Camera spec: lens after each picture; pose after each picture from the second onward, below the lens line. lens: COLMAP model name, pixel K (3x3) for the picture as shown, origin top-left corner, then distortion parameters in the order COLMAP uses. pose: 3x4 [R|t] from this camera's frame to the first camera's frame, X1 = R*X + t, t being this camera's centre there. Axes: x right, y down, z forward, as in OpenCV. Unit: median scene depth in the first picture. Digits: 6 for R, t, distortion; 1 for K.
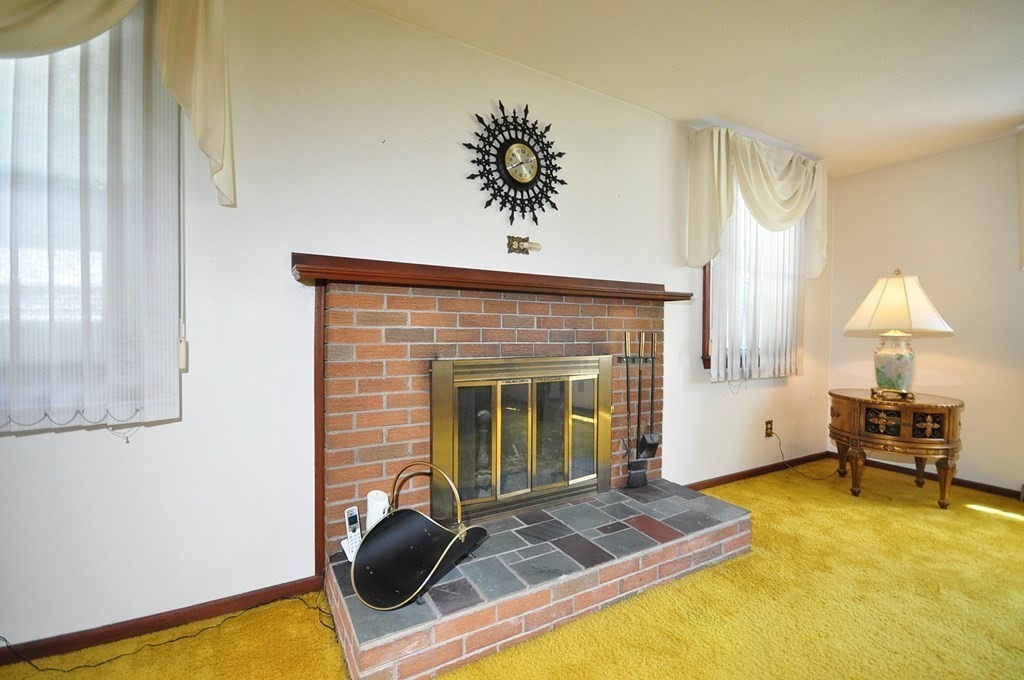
lens RADIAL K [[447.3, 0, 511.0], [0, 447.3, 335.6], [0, 0, 1]] dist [0.004542, -0.008118]
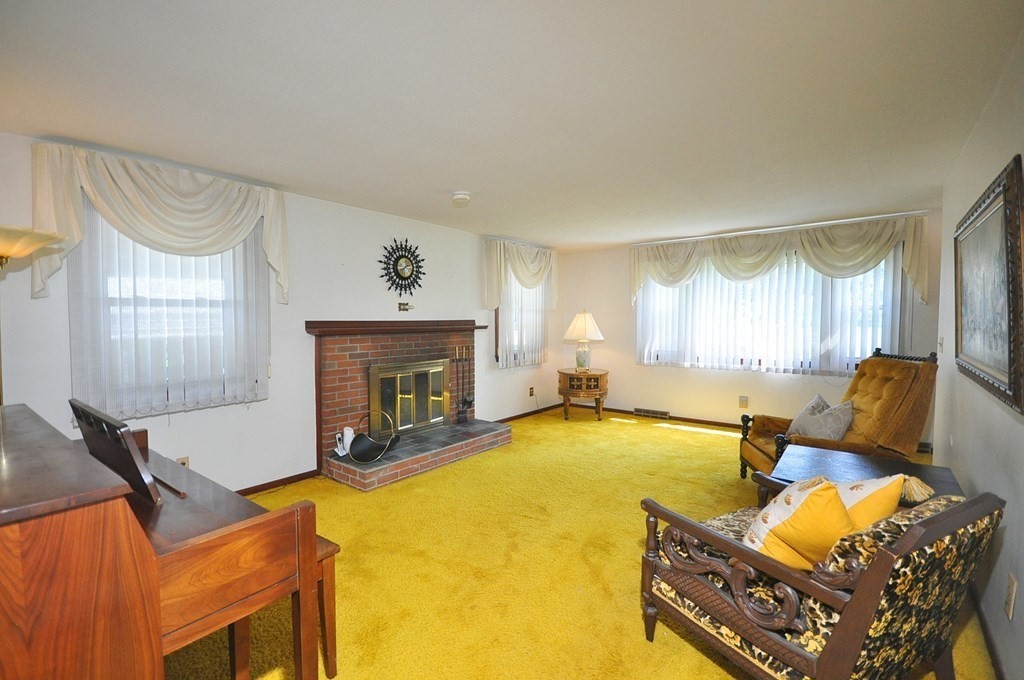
lens RADIAL K [[447.3, 0, 518.3], [0, 447.3, 331.2], [0, 0, 1]] dist [0.004542, -0.008118]
pose [[0.923695, -0.019365, 0.382638, -0.274312], [0.013053, 0.999733, 0.019086, -0.121324], [-0.382906, -0.012635, 0.923701, -1.045966]]
